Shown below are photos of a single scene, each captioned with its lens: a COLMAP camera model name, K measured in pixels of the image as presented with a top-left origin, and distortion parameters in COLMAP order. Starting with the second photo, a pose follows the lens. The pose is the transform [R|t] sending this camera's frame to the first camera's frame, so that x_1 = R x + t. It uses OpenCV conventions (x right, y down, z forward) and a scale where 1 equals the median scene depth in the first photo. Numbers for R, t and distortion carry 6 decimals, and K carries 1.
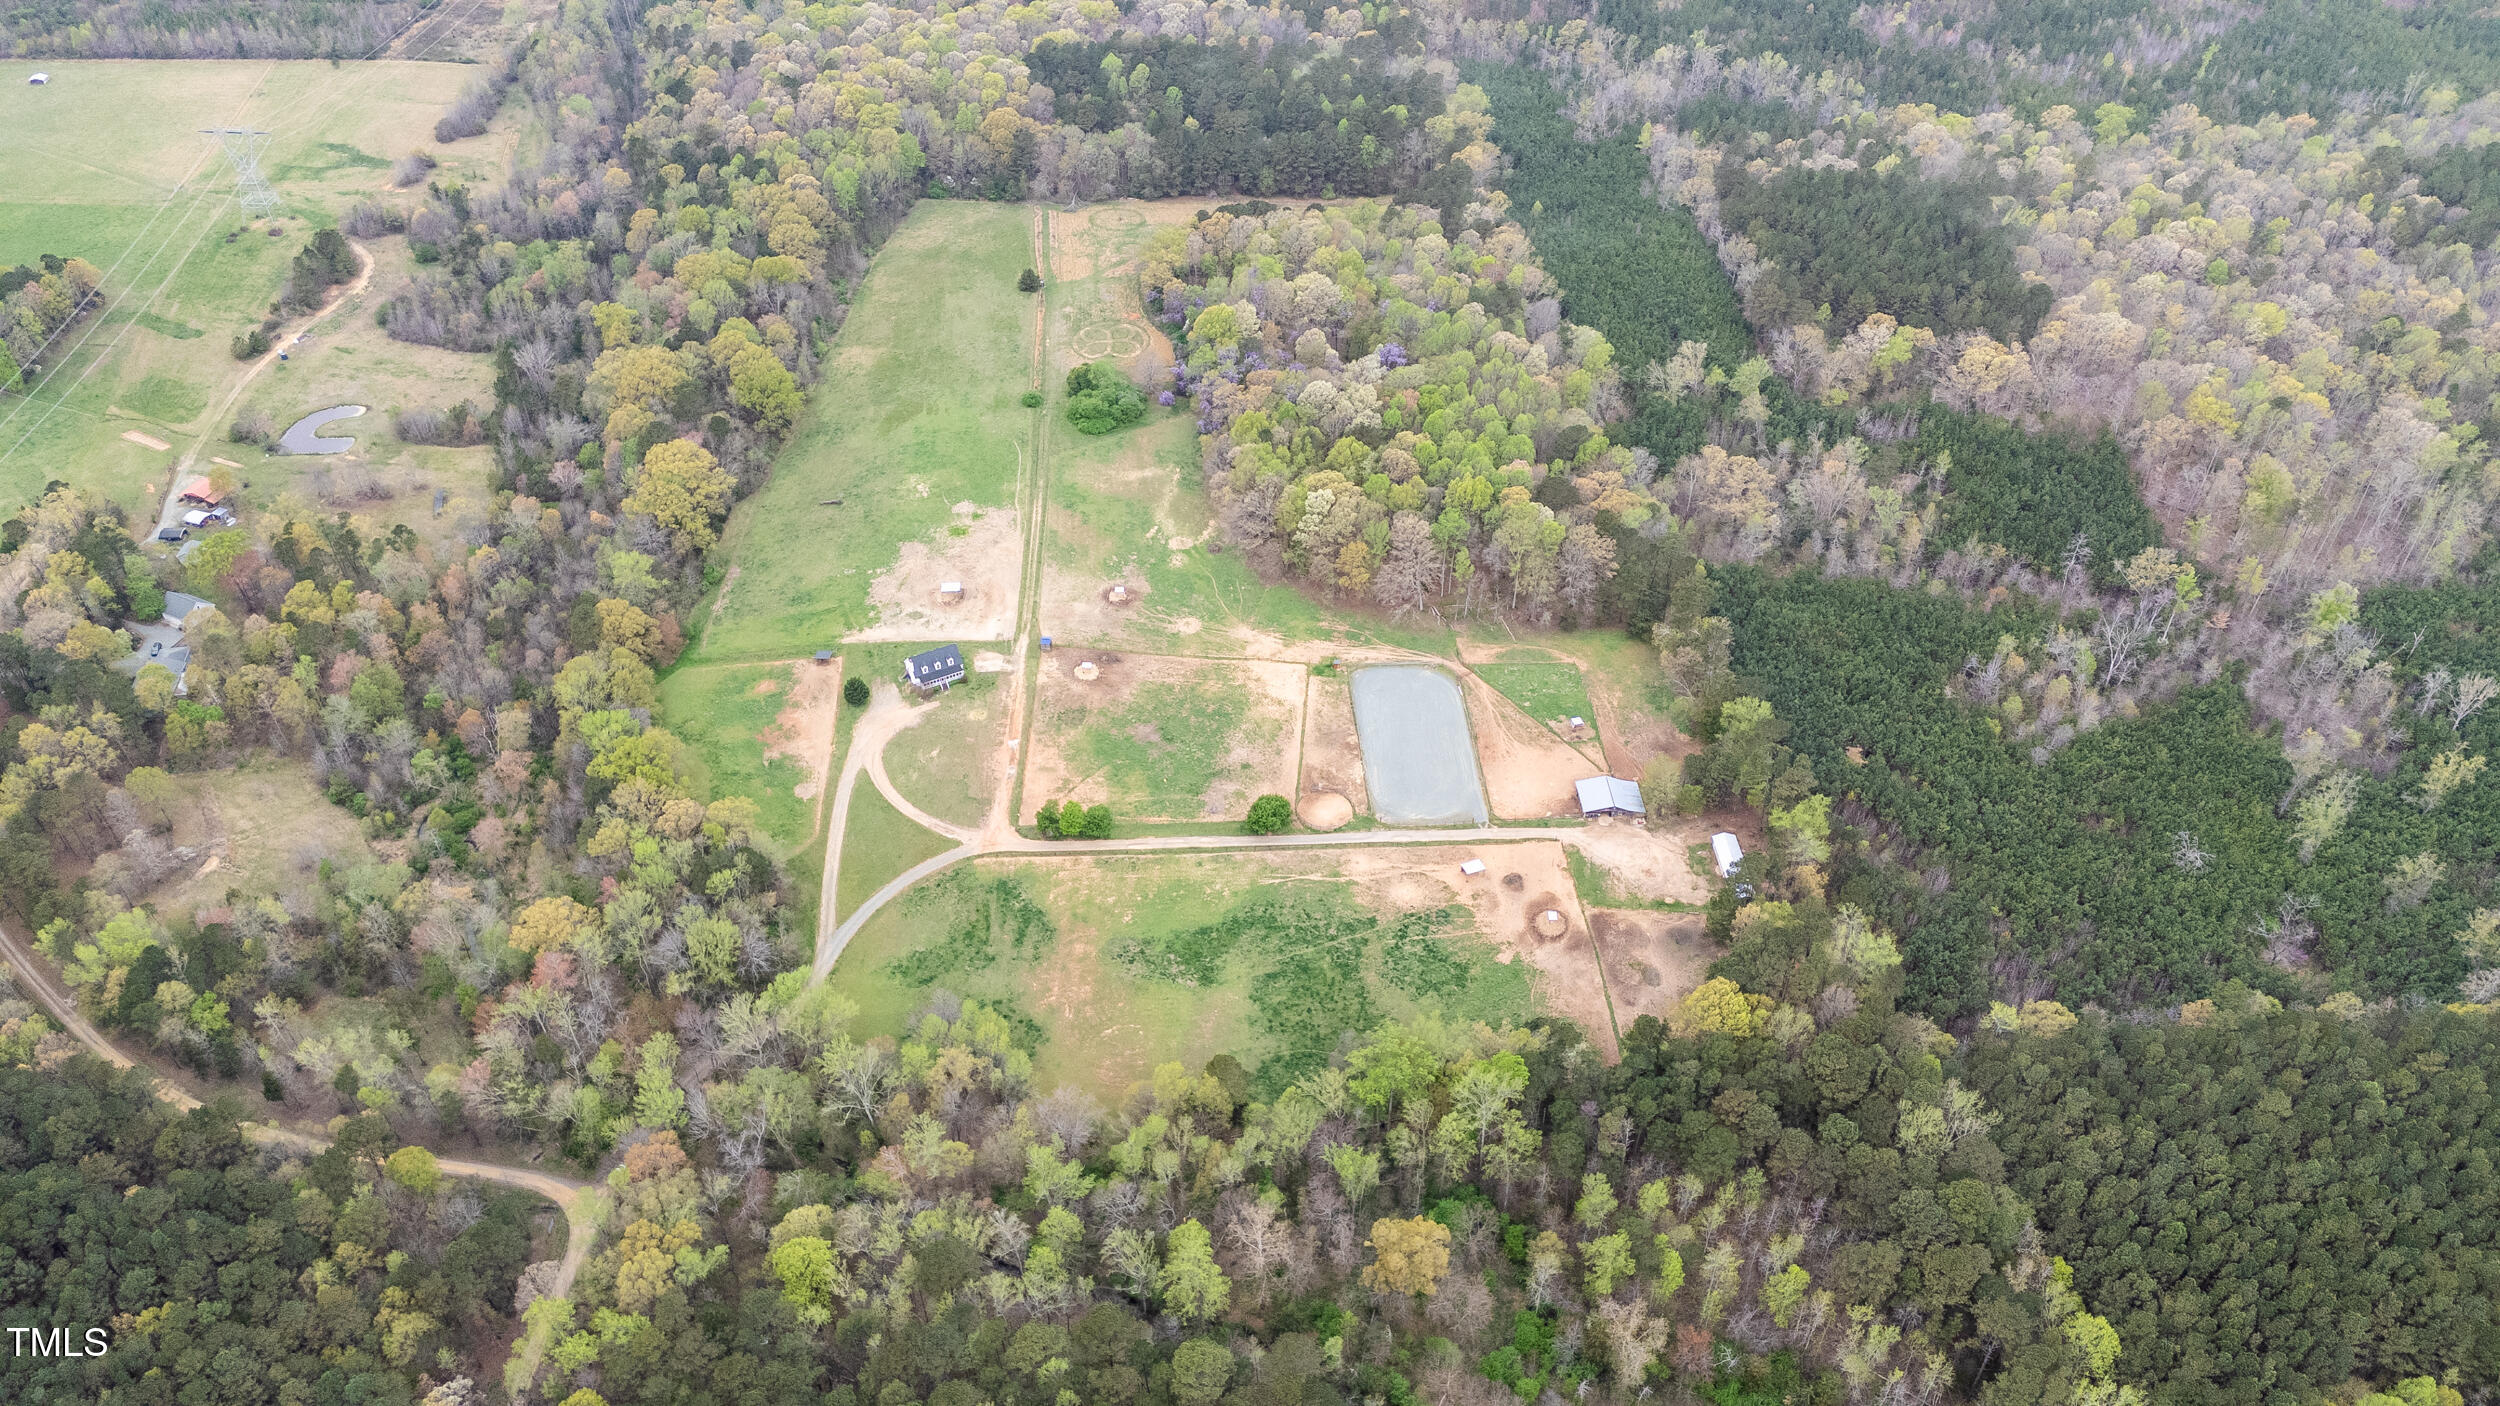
lens RADIAL K [[1820.5, 0, 1244.8], [0, 1820.5, 688.2], [0, 0, 1]] dist [0.078026, -0.073823]
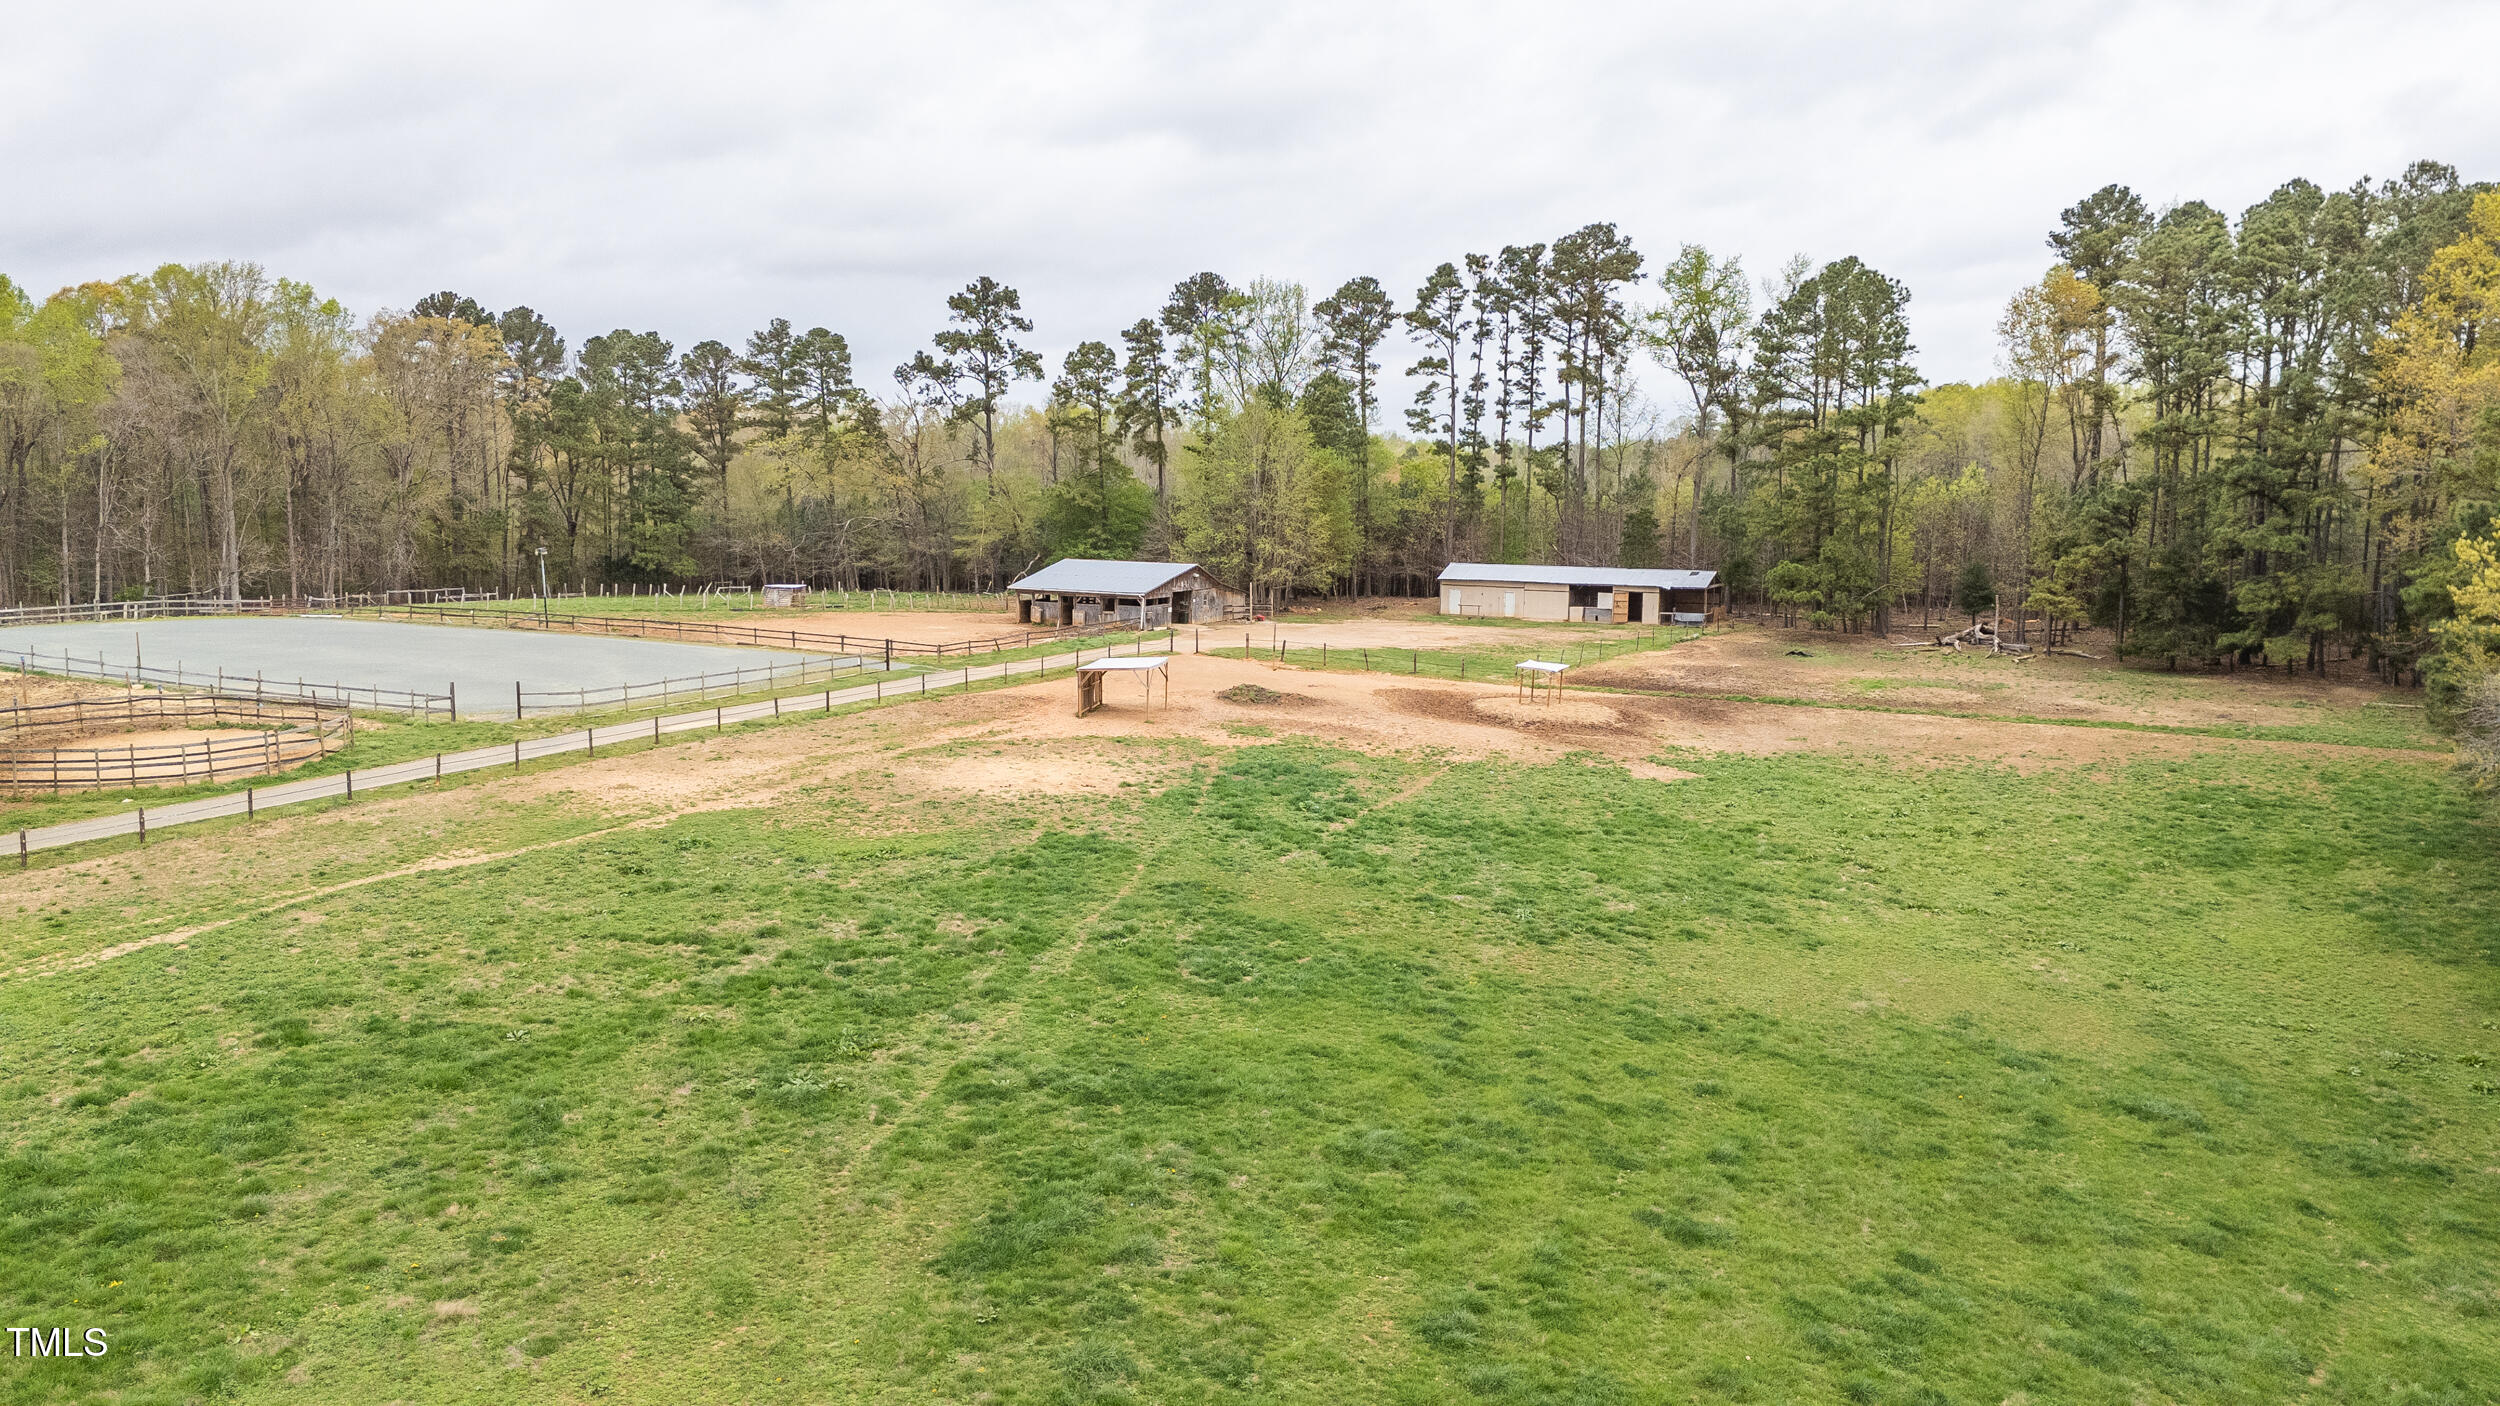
lens RADIAL K [[1820.5, 0, 1252.8], [0, 1820.5, 727.6], [0, 0, 1]] dist [0.078026, -0.073823]
pose [[0.498780, -0.111414, 0.859538, -0.039703], [0.540154, 0.815524, -0.207736, 0.139765], [-0.677829, 0.567897, 0.466948, 0.815967]]
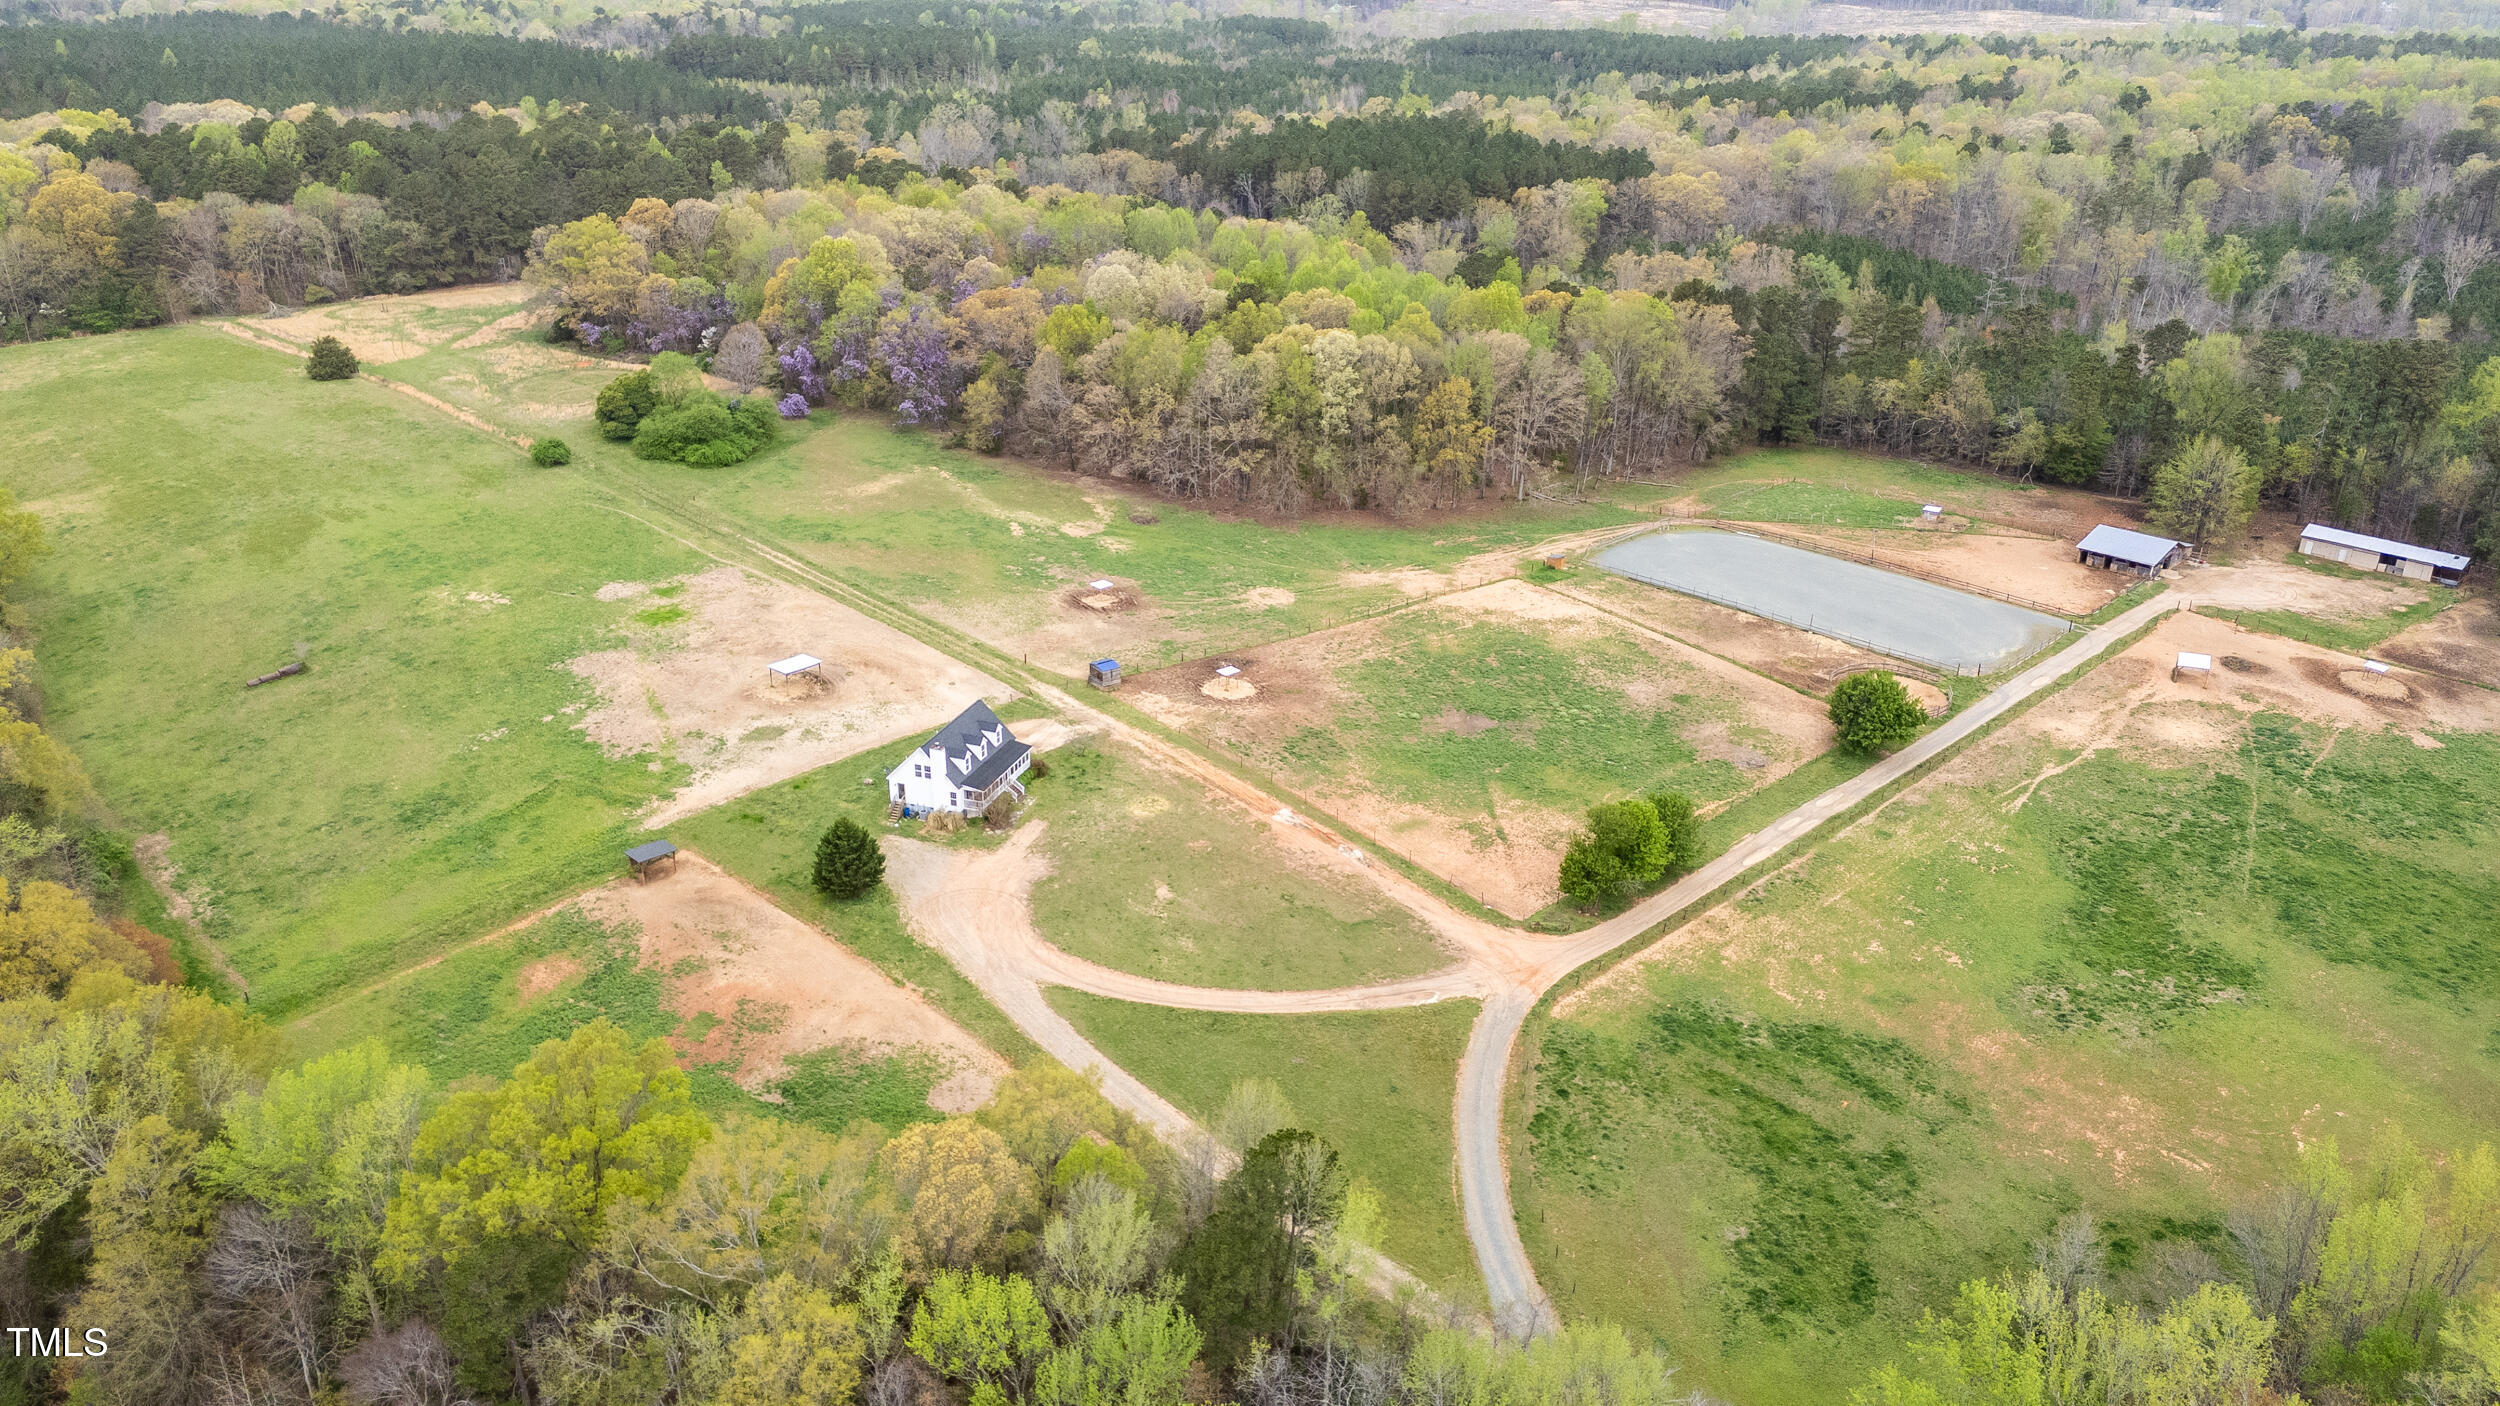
lens RADIAL K [[1820.5, 0, 1247.1], [0, 1820.5, 672.2], [0, 0, 1]] dist [0.078026, -0.073823]
pose [[0.742788, -0.258374, 0.617664, -0.374783], [0.419141, 0.898846, -0.128053, 0.049156], [-0.522099, 0.354005, 0.775947, 0.660408]]
